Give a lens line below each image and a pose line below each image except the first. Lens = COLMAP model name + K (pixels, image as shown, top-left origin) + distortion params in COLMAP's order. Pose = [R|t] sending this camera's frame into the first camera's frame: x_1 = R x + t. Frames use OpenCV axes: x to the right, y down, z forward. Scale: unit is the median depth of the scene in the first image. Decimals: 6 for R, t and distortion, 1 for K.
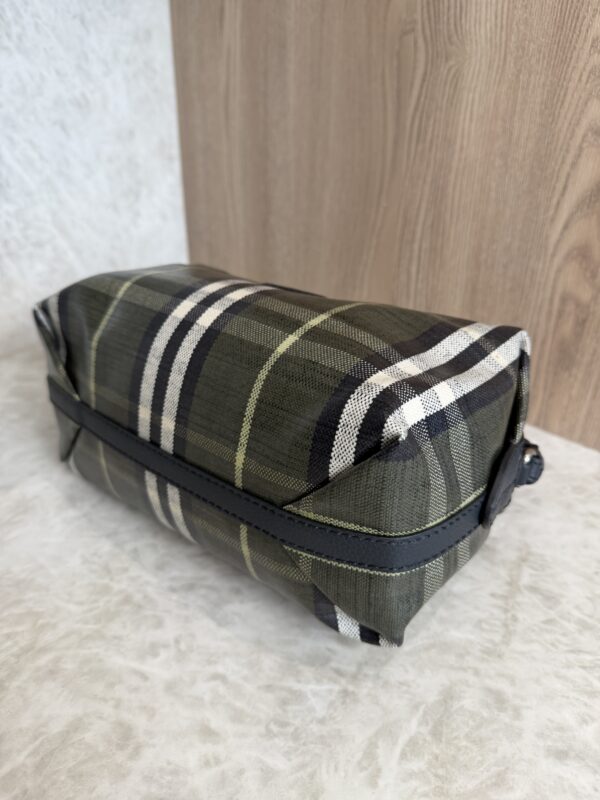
lens RADIAL K [[592.5, 0, 301.4], [0, 592.5, 393.4], [0, 0, 1]] dist [-0.048291, 0.017484]
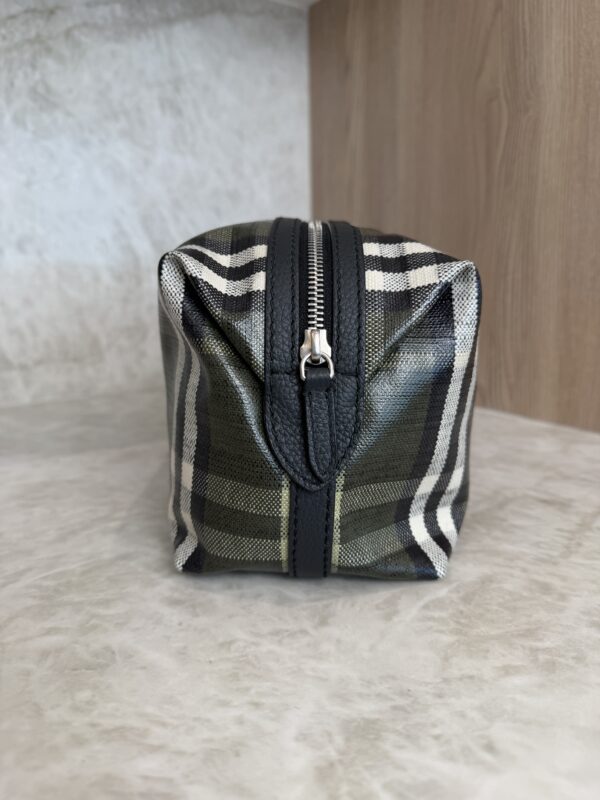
lens RADIAL K [[592.5, 0, 301.4], [0, 592.5, 393.4], [0, 0, 1]] dist [-0.048291, 0.017484]
pose [[0.966922, 0.017786, -0.254452, 0.187222], [-0.089734, 0.957518, -0.274058, 0.491406], [0.238768, 0.287826, 0.927441, -0.032576]]
